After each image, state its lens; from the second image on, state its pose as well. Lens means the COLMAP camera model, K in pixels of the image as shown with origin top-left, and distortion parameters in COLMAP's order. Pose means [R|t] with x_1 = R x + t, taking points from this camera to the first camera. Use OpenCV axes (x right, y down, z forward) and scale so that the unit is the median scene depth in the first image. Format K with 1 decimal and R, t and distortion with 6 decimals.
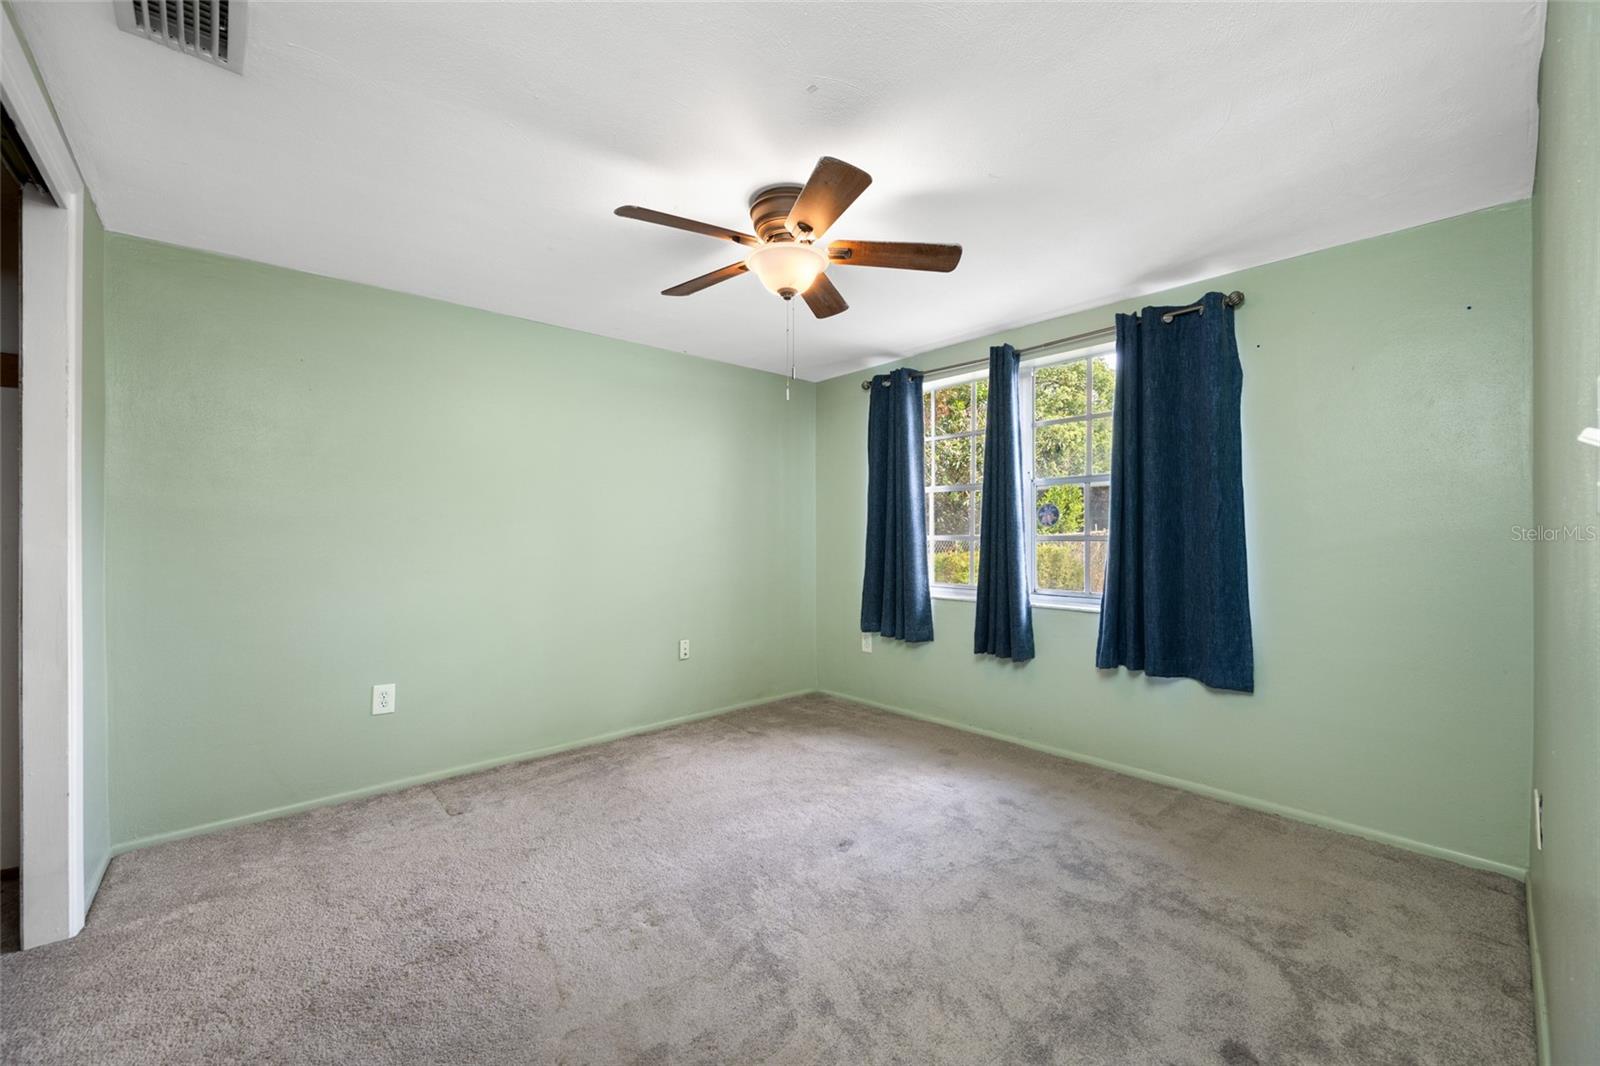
lens RADIAL K [[630.7, 0, 809.7], [0, 630.7, 535.1], [0, 0, 1]] dist [-0.001141, 0.000171]
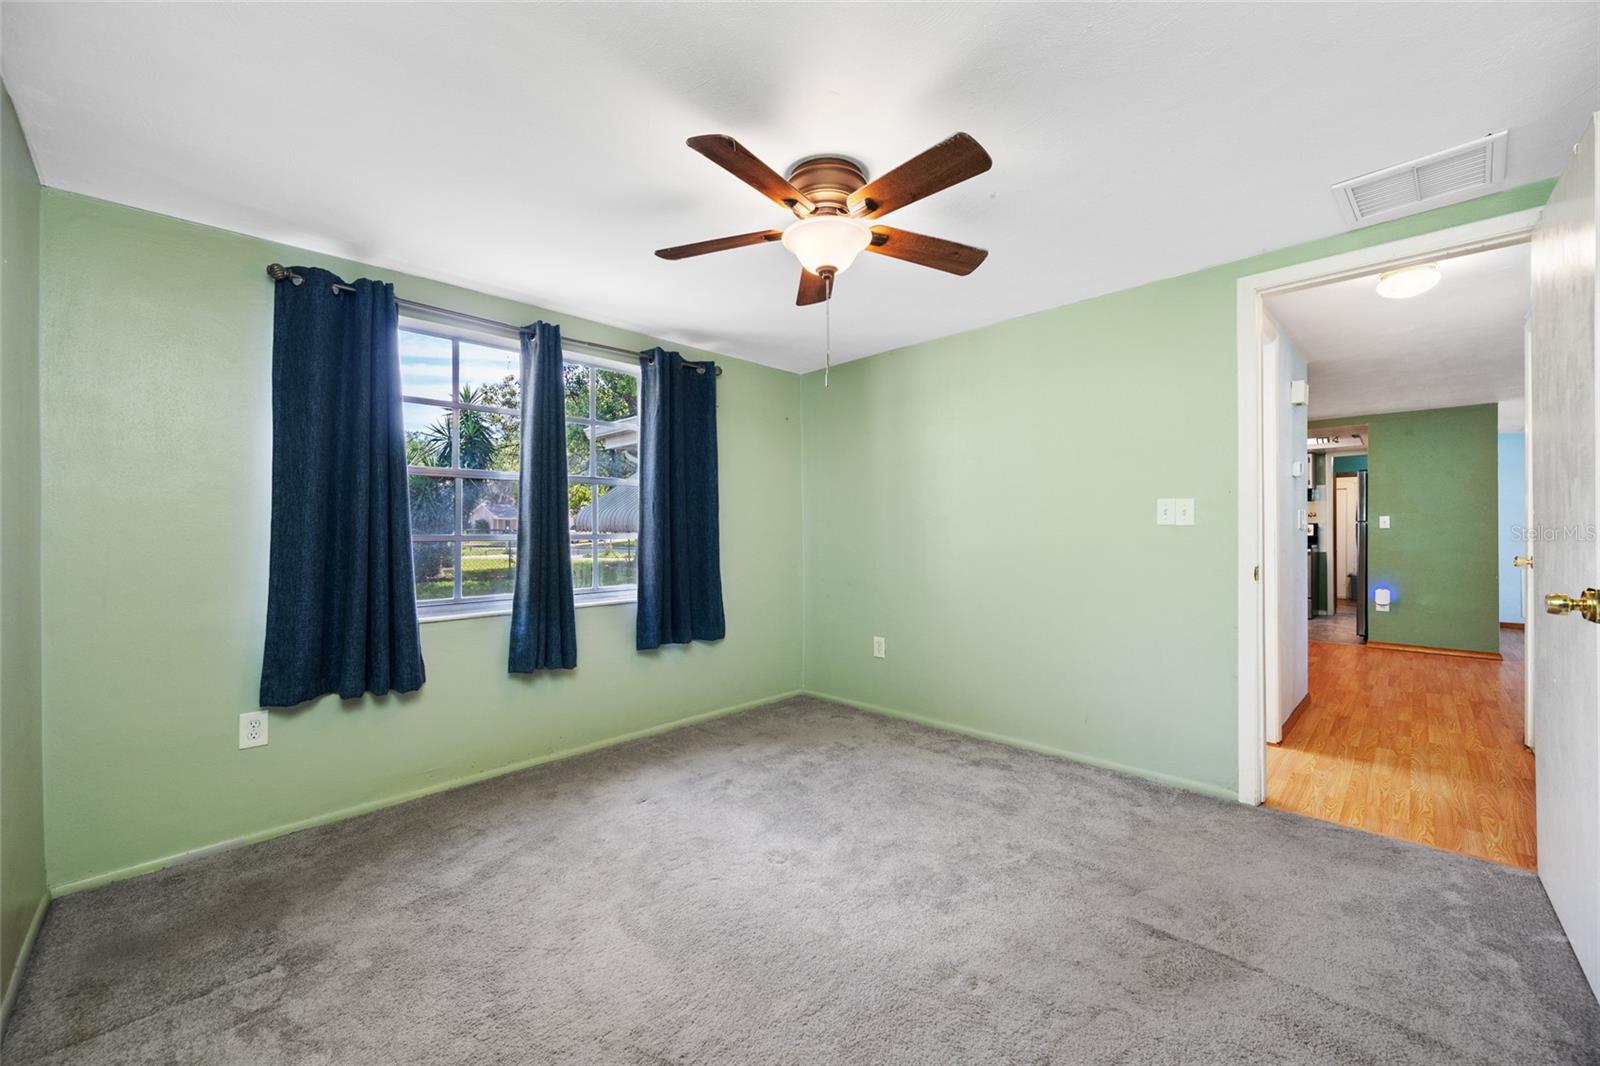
lens RADIAL K [[630.7, 0, 802.1], [0, 630.7, 530.8], [0, 0, 1]] dist [-0.001141, 0.000171]
pose [[-0.057951, 0.003800, 0.998312, -0.636840], [0.006149, 0.999975, -0.003450, 0.000709], [-0.998300, 0.005939, -0.057973, 0.714208]]
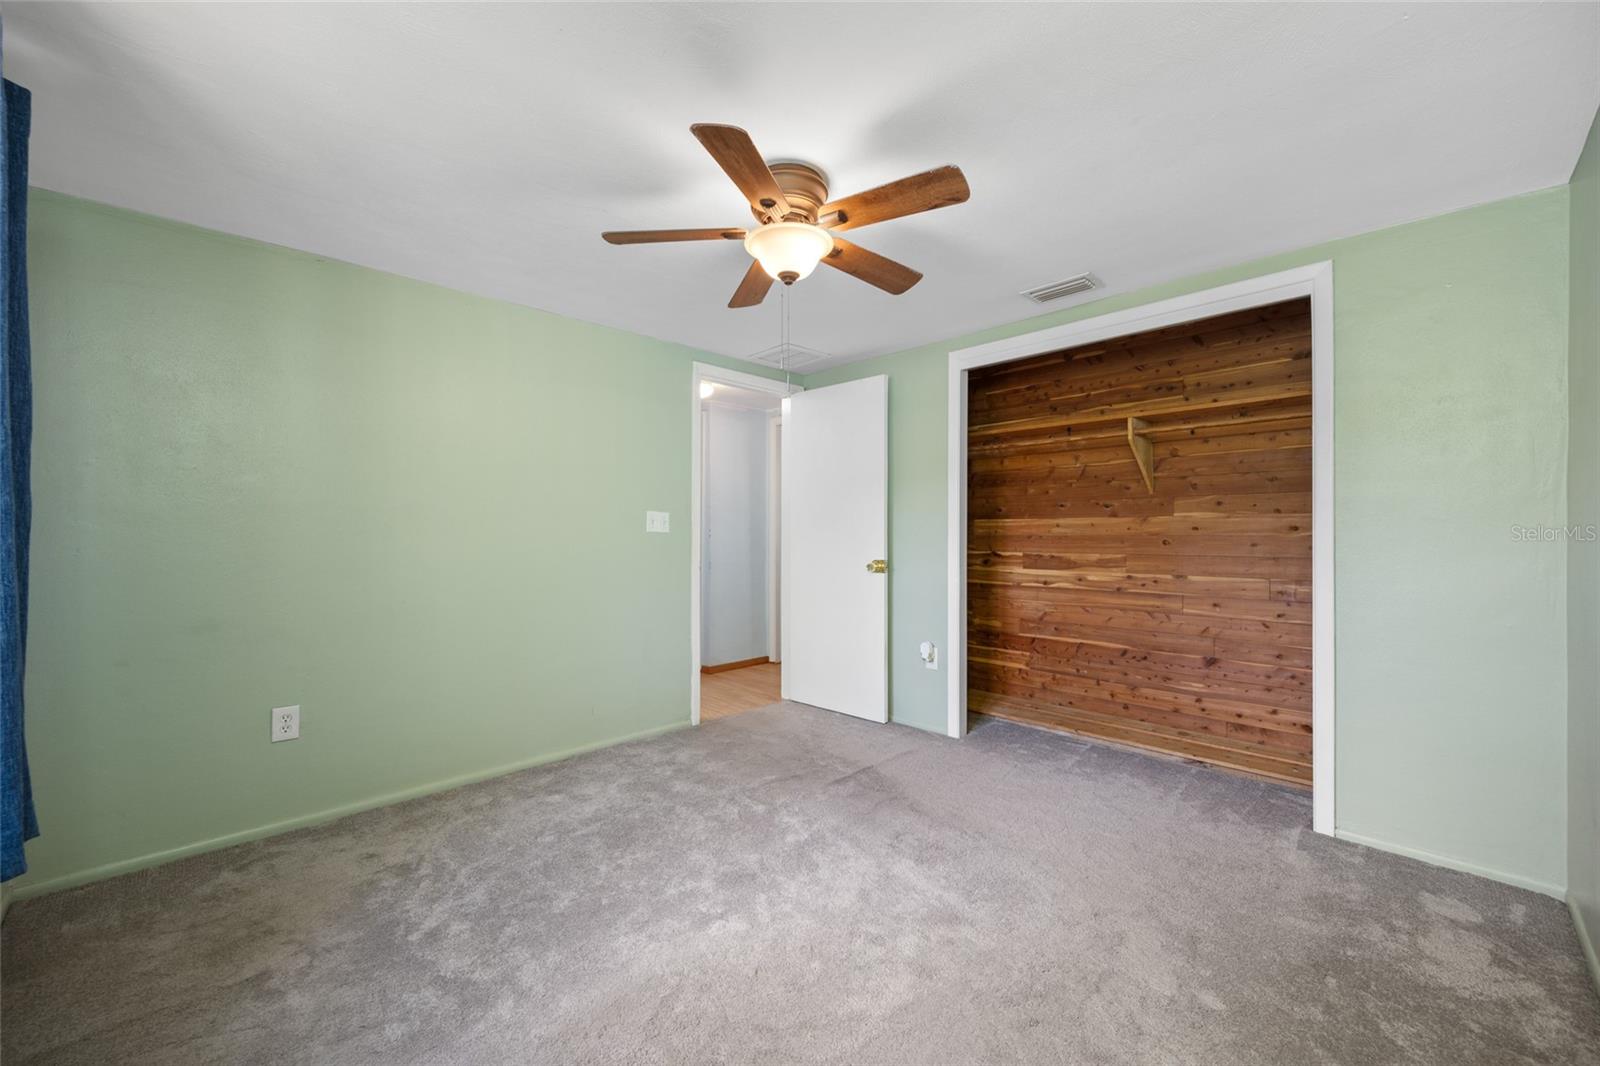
lens RADIAL K [[630.7, 0, 794.6], [0, 630.7, 533.8], [0, 0, 1]] dist [-0.001141, 0.000171]
pose [[-0.999004, 0.000683, -0.044606, 0.011504], [0.000742, 0.999999, -0.001303, -0.002187], [0.044605, -0.001335, -0.999004, 1.283649]]
